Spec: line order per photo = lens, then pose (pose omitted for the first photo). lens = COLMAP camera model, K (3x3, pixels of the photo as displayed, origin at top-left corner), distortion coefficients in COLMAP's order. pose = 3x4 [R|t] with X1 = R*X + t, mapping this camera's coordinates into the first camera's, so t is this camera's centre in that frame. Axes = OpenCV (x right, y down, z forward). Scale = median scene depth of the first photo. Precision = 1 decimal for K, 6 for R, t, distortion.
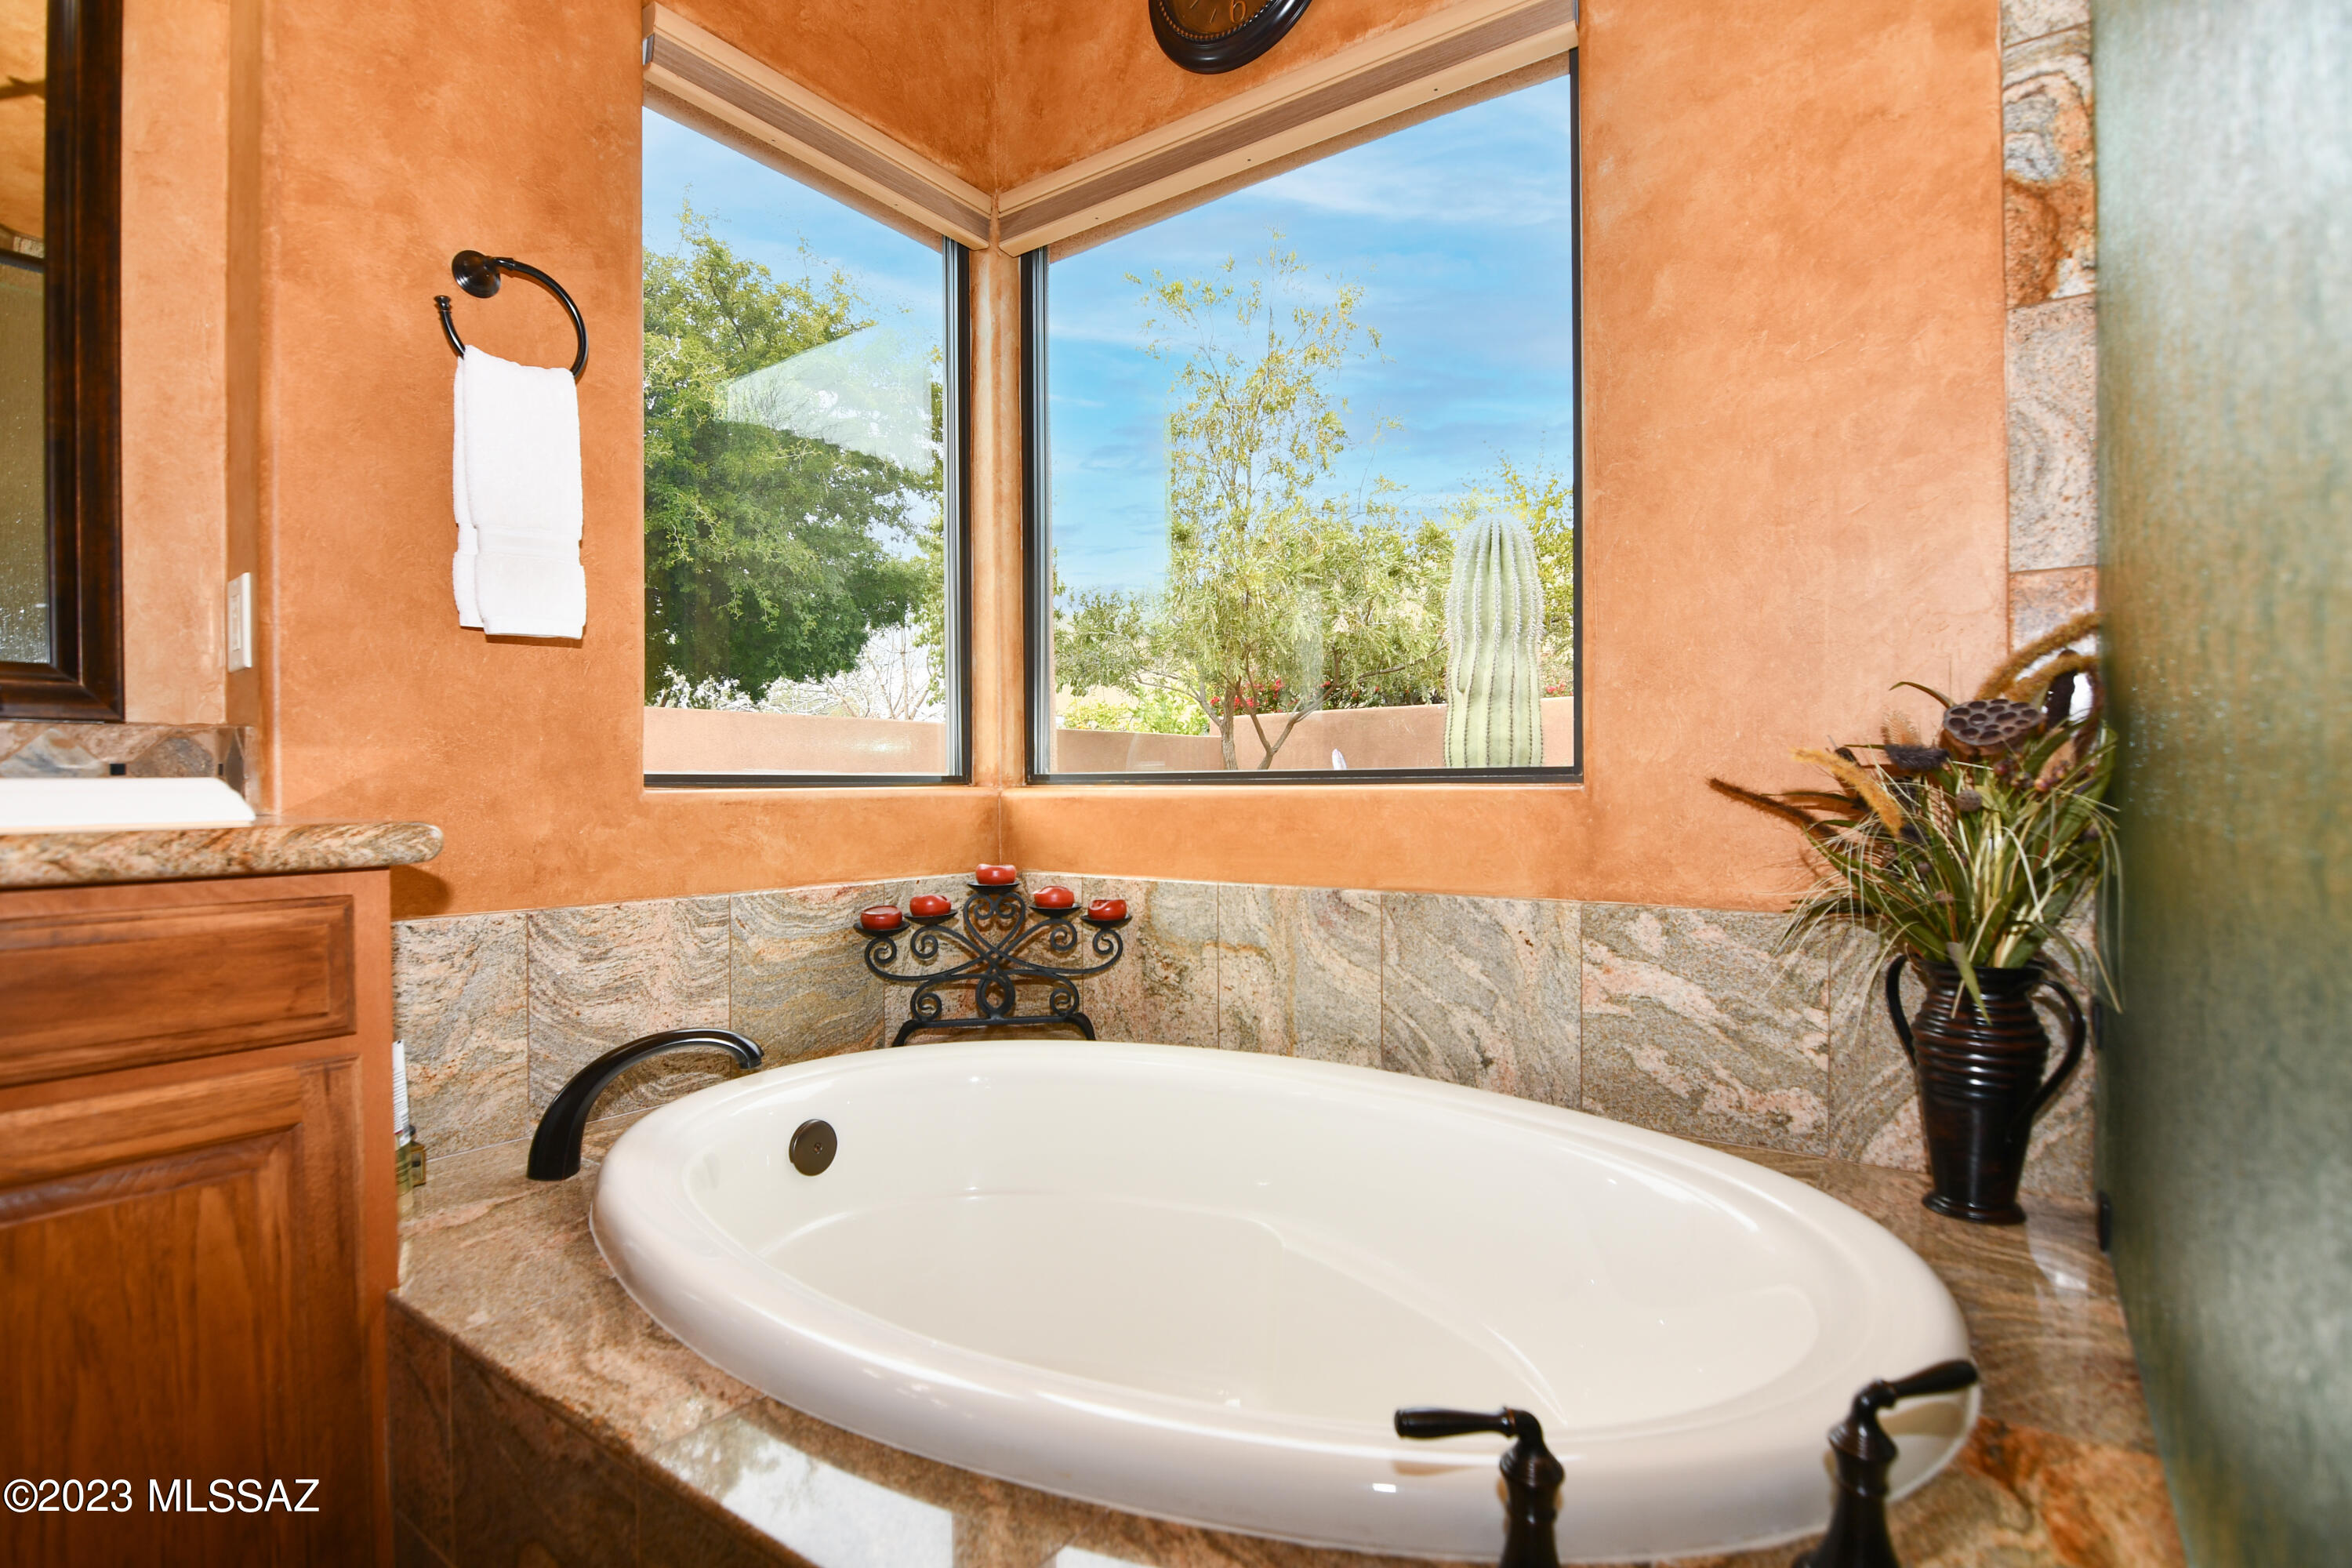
lens RADIAL K [[1141.8, 0, 1171.0], [0, 1141.8, 788.0], [0, 0, 1]] dist [-0.007720, -0.009350]
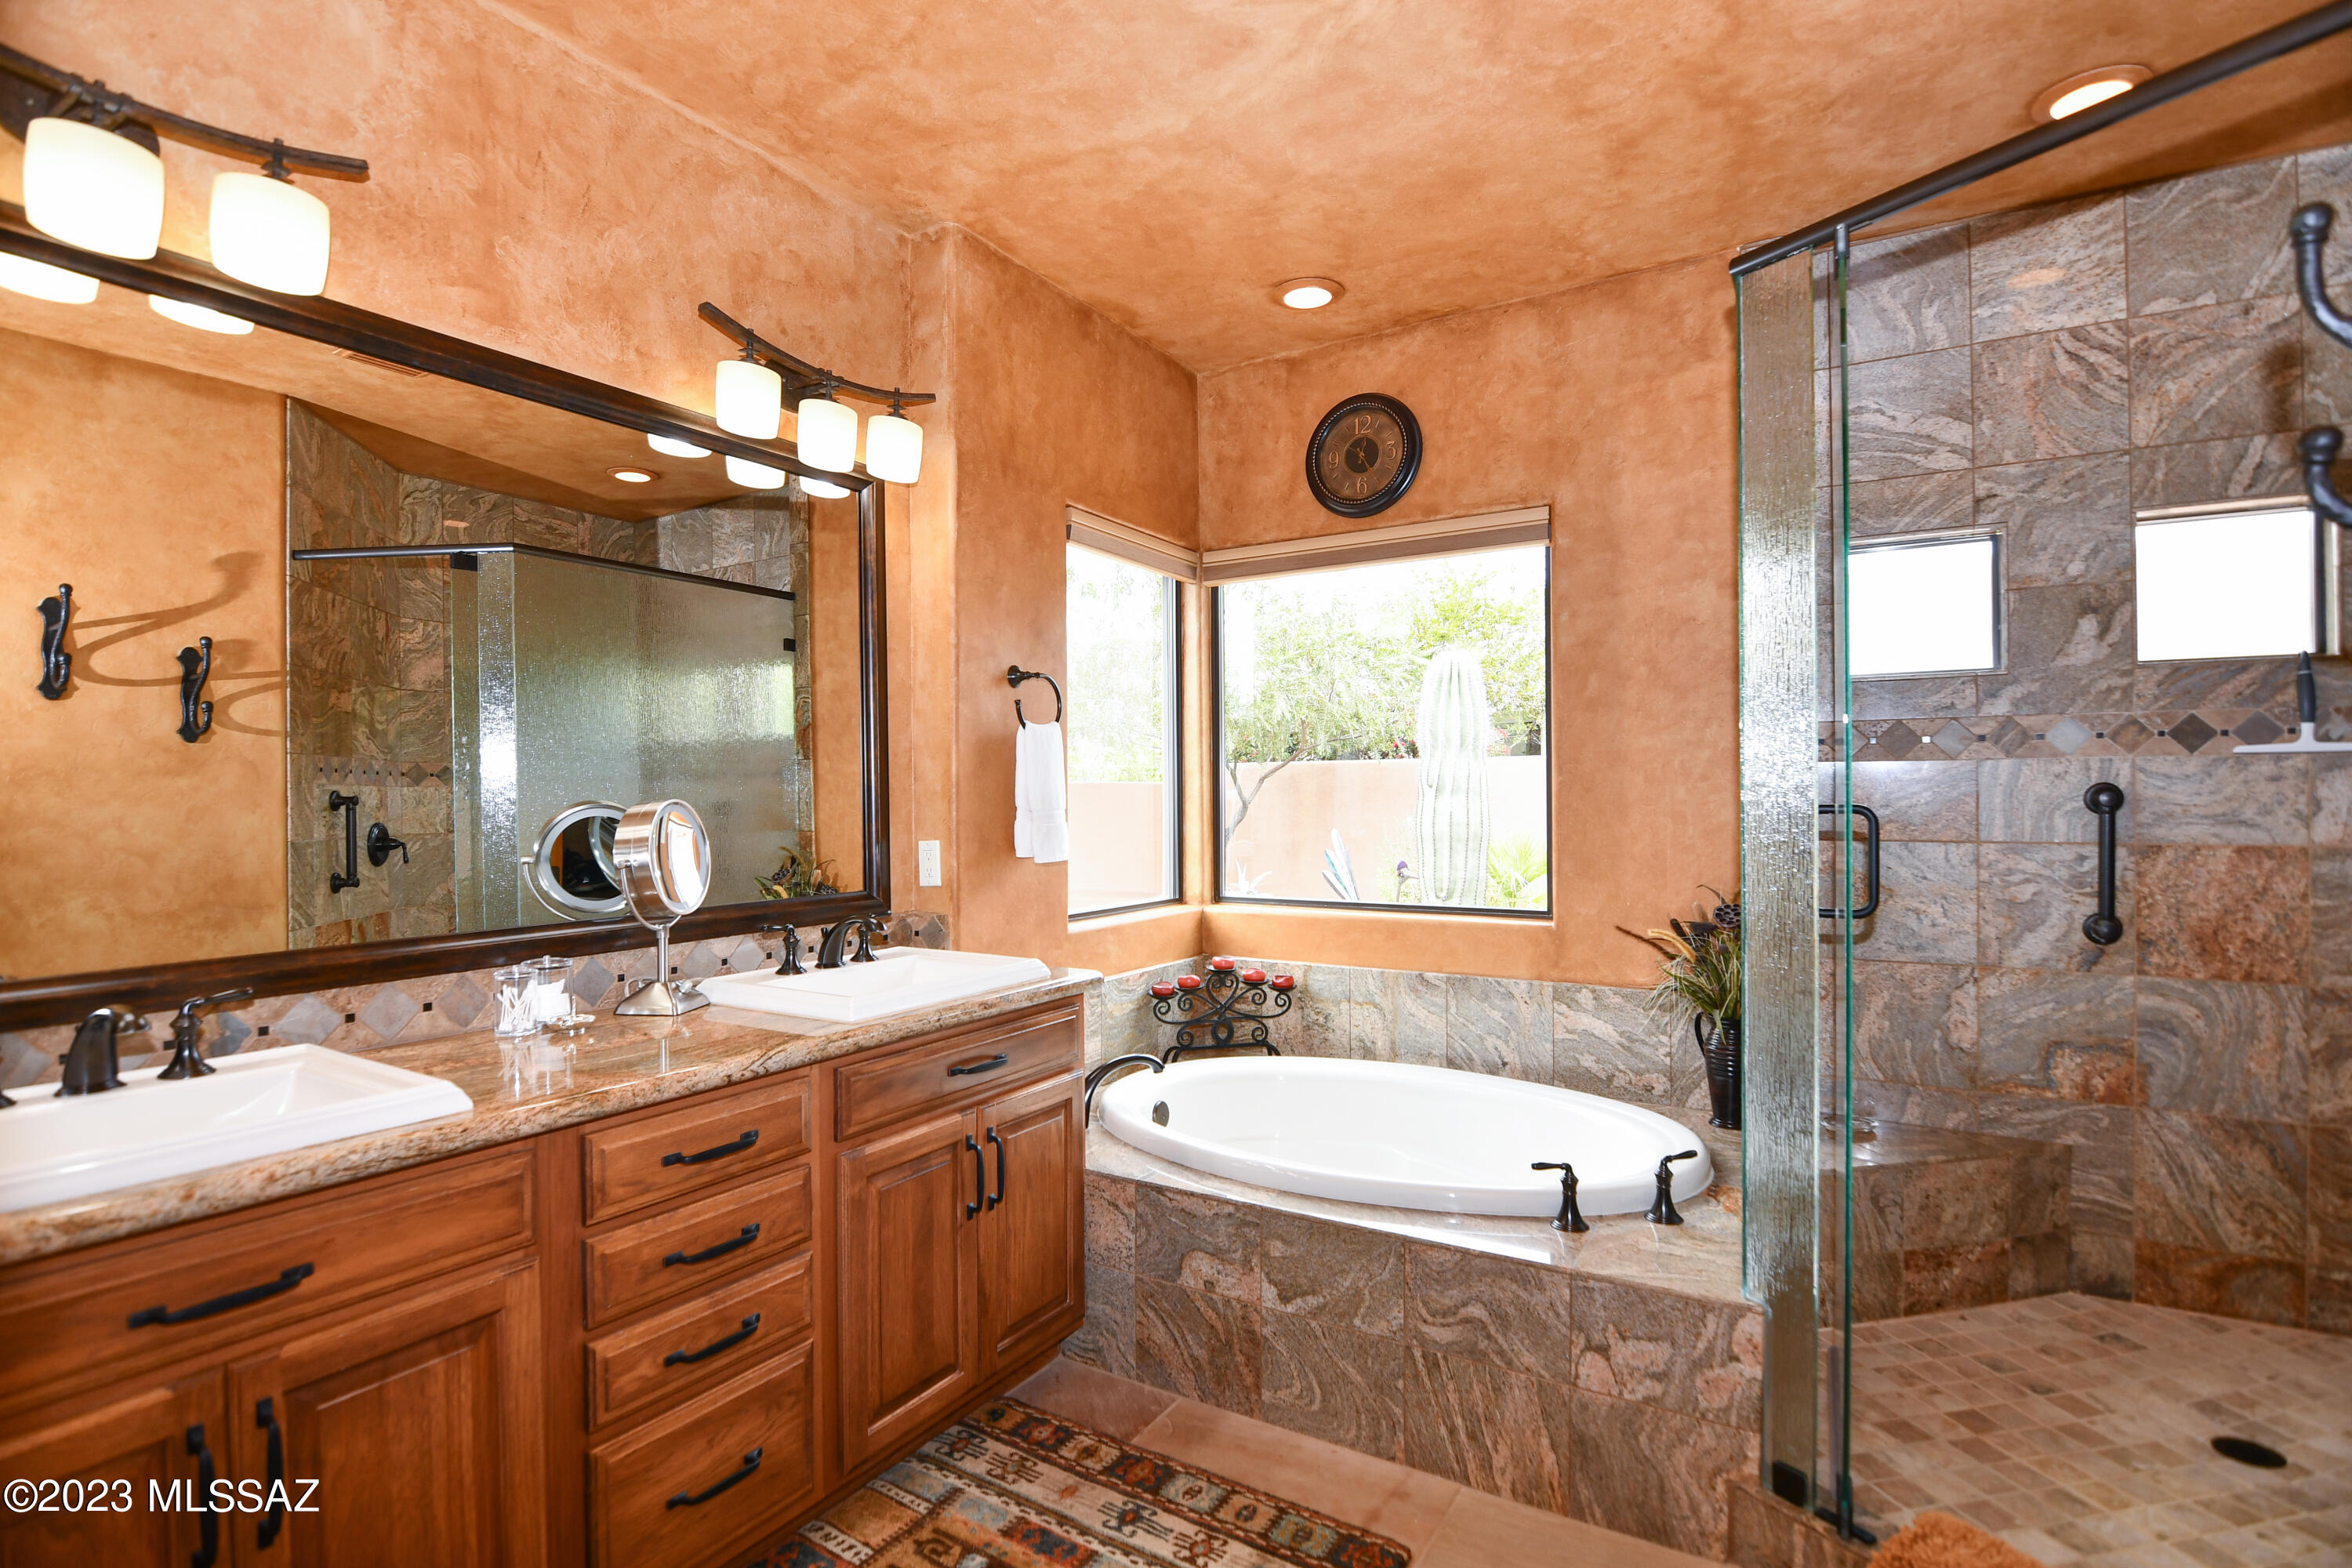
lens RADIAL K [[1141.8, 0, 1164.2], [0, 1141.8, 787.8], [0, 0, 1]] dist [-0.007720, -0.009350]
pose [[0.997547, -0.001677, 0.069980, -0.432565], [0.002275, 0.999962, -0.008457, -0.212955], [-0.069963, 0.008595, 0.997513, -0.893383]]
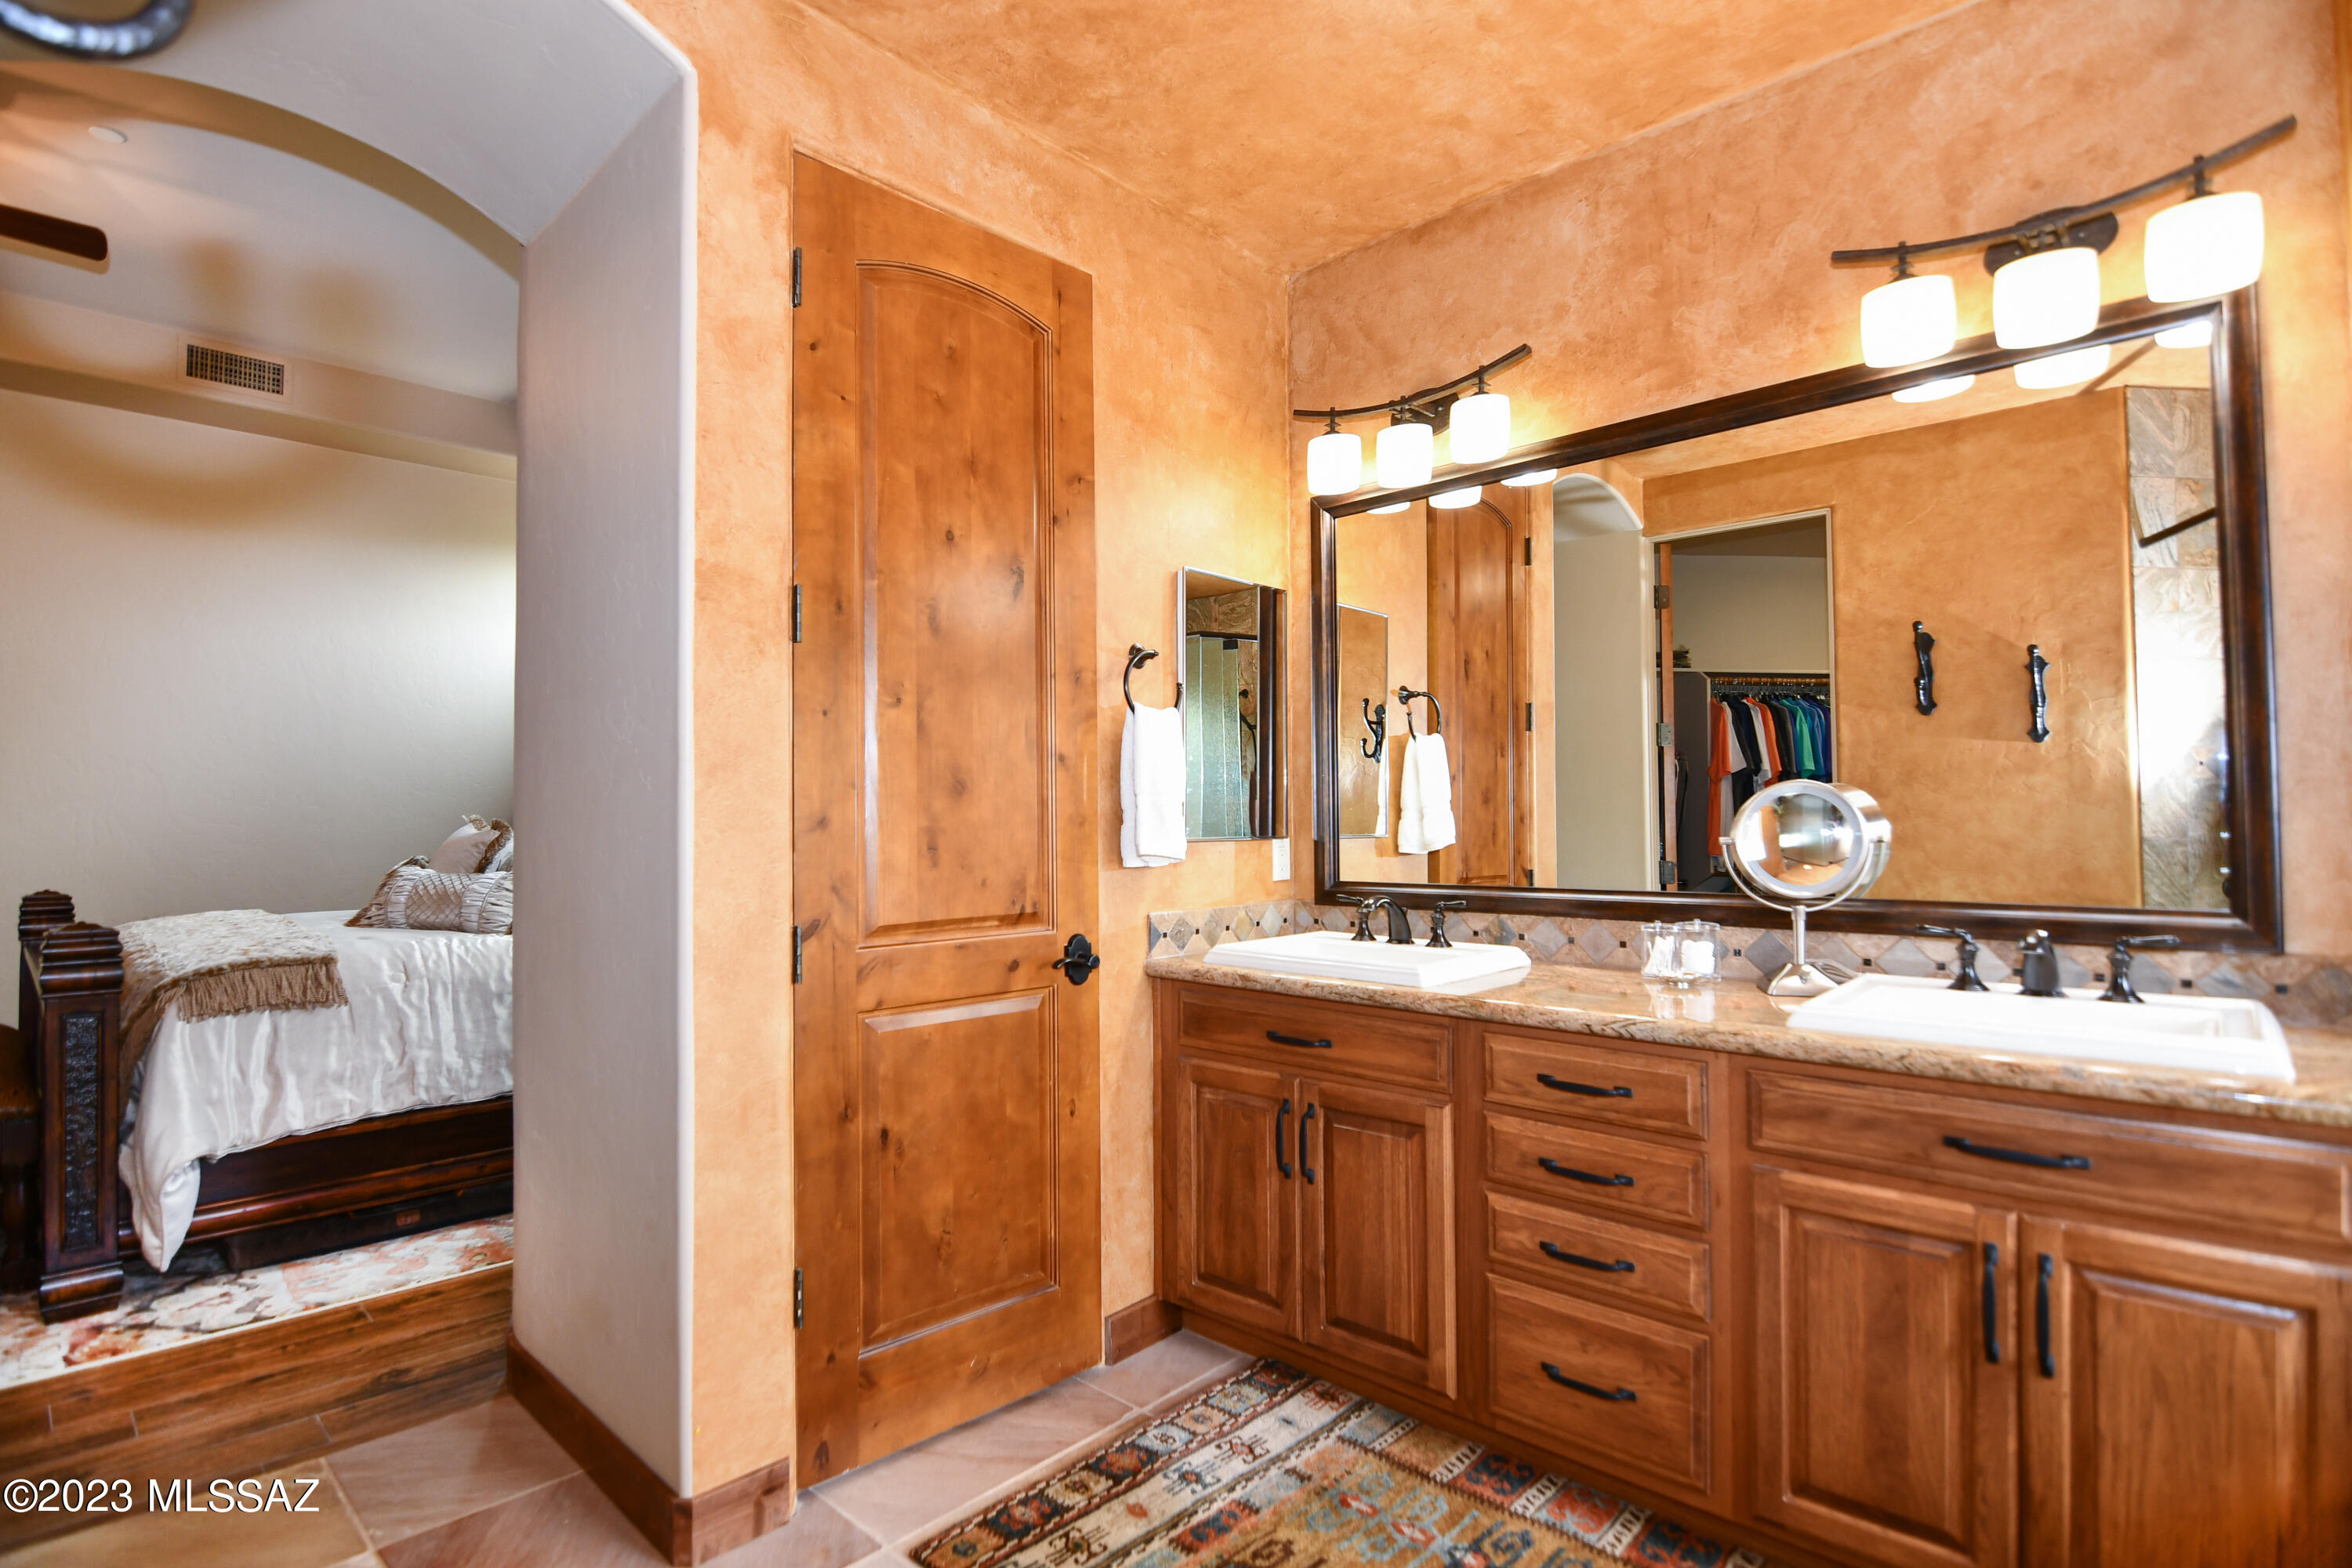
lens RADIAL K [[1141.8, 0, 1173.4], [0, 1141.8, 799.7], [0, 0, 1]] dist [-0.007720, -0.009350]
pose [[-0.124308, -0.010234, -0.992191, 0.433990], [0.000594, 0.999946, -0.010389, -0.178146], [0.992244, -0.001881, -0.124295, -0.112734]]
